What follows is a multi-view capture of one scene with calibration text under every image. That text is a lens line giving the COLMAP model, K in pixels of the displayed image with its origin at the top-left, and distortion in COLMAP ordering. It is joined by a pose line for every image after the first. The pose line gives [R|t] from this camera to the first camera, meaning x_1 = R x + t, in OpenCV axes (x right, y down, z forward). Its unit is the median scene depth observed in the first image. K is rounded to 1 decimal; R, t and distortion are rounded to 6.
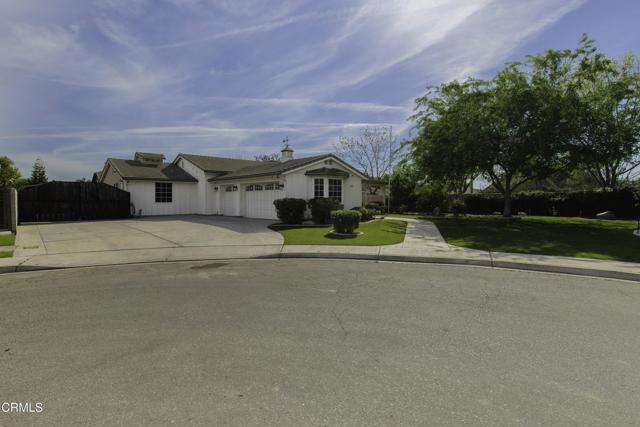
lens RADIAL K [[317.0, 0, 317.5], [0, 317.0, 209.9], [0, 0, 1]] dist [0.000633, 0.000302]
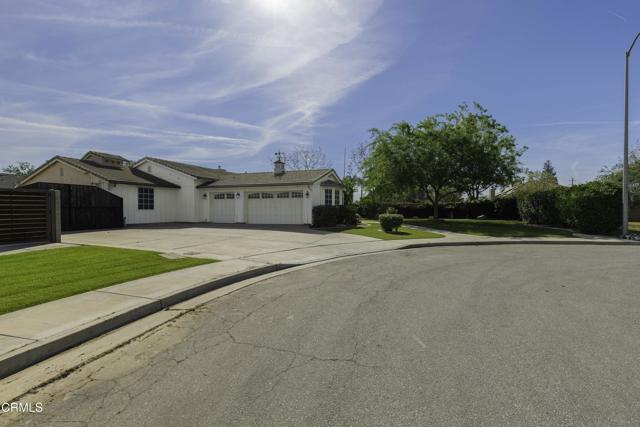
lens RADIAL K [[292.1, 0, 307.3], [0, 292.1, 201.5], [0, 0, 1]] dist [0.002674, 0.000006]
pose [[0.897456, 0.011580, 0.440952, -0.395824], [0.013201, 0.998502, -0.053090, 0.002959], [-0.440907, 0.053468, 0.895959, 0.046460]]
